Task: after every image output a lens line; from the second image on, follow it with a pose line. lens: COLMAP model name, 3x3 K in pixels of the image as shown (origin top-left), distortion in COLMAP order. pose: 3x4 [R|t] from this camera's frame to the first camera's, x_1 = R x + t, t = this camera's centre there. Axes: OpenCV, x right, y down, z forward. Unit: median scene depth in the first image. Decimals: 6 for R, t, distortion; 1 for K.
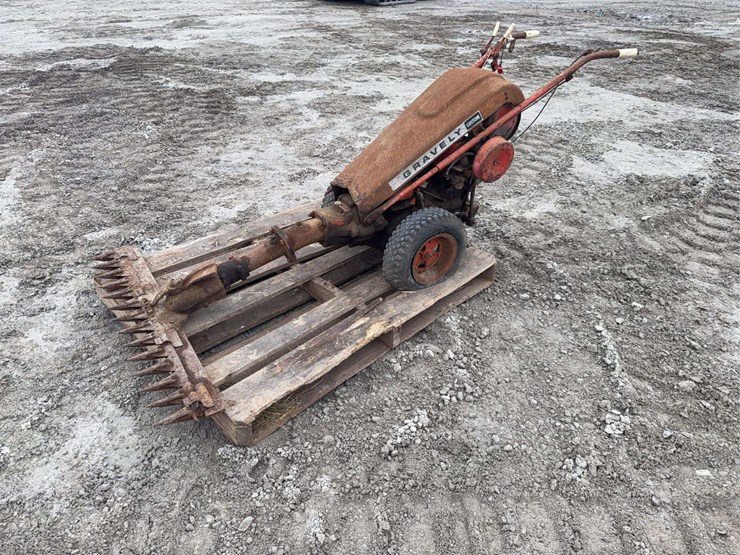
lens RADIAL K [[502.5, 0, 362.9], [0, 502.5, 289.5], [0, 0, 1]] dist [0.099230, -0.142119]
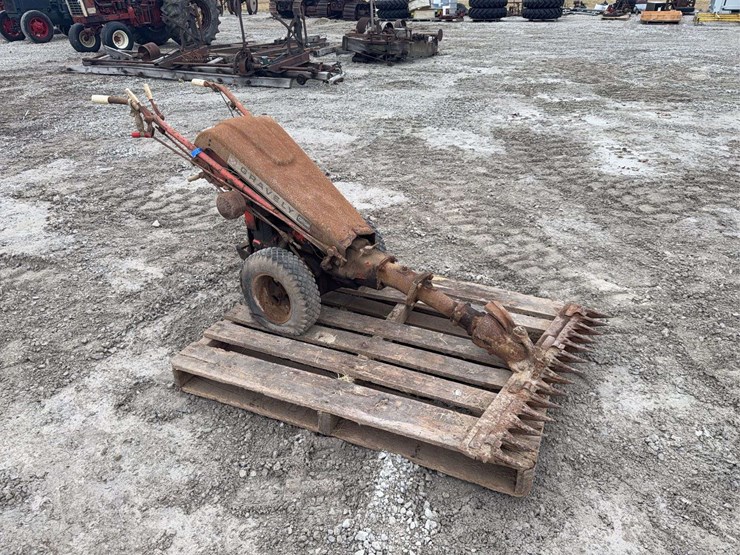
lens RADIAL K [[525.4, 0, 370.0], [0, 525.4, 277.5], [0, 0, 1]] dist [0.059554, -0.089608]
pose [[-0.375637, -0.463507, 0.802532, -0.961587], [0.527506, 0.605055, 0.596360, -0.789326], [-0.761994, 0.647356, 0.017222, 1.038482]]
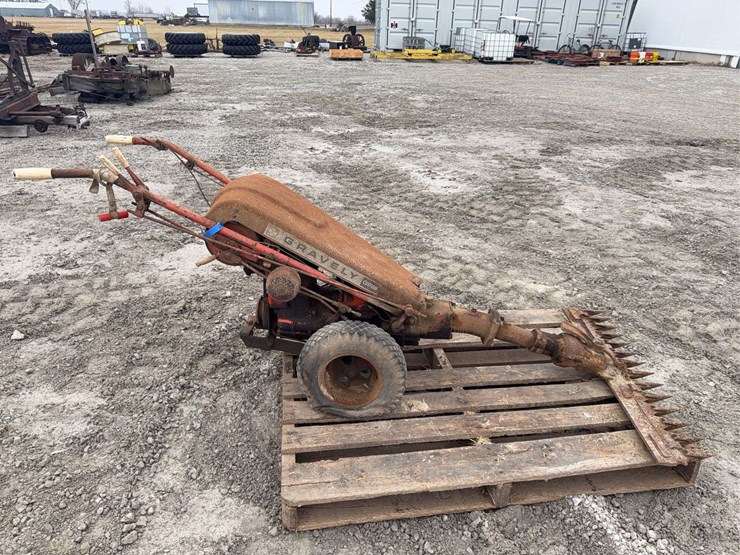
lens RADIAL K [[525.4, 0, 370.0], [0, 525.4, 277.5], [0, 0, 1]] dist [0.059554, -0.089608]
pose [[-0.806702, -0.292427, 0.513536, -0.473611], [0.297625, 0.549694, 0.780549, -1.038312], [-0.510541, 0.782511, -0.356406, 1.415819]]
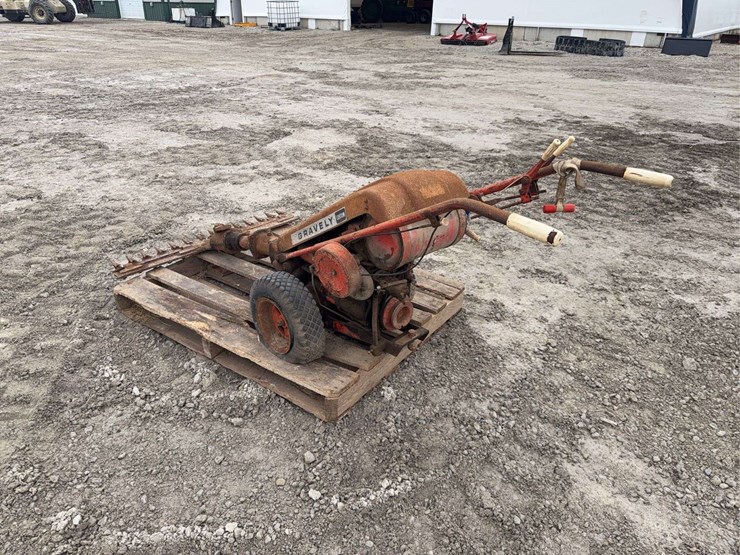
lens RADIAL K [[516.1, 0, 370.0], [0, 516.1, 277.5], [0, 0, 1]] dist [0.029100, -0.040839]
pose [[0.184719, 0.442730, -0.877422, 1.013144], [-0.565846, 0.777872, 0.273375, -0.512544], [0.803553, 0.445988, 0.394205, 0.754352]]
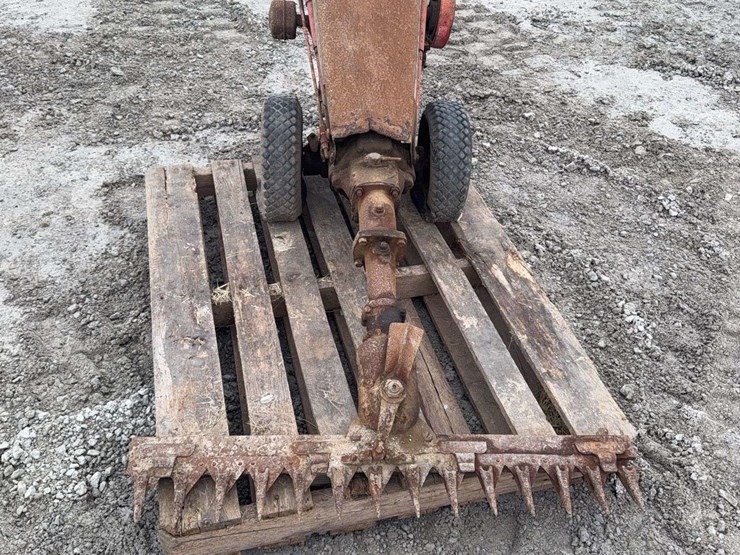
lens RADIAL K [[699.6, 0, 370.0], [0, 699.6, 277.5], [0, 0, 1]] dist [0.043404, -0.018529]
pose [[0.485733, -0.569259, 0.663331, -0.771017], [0.461668, 0.811461, 0.358320, -0.383013], [-0.742244, 0.132191, 0.656962, 0.429450]]
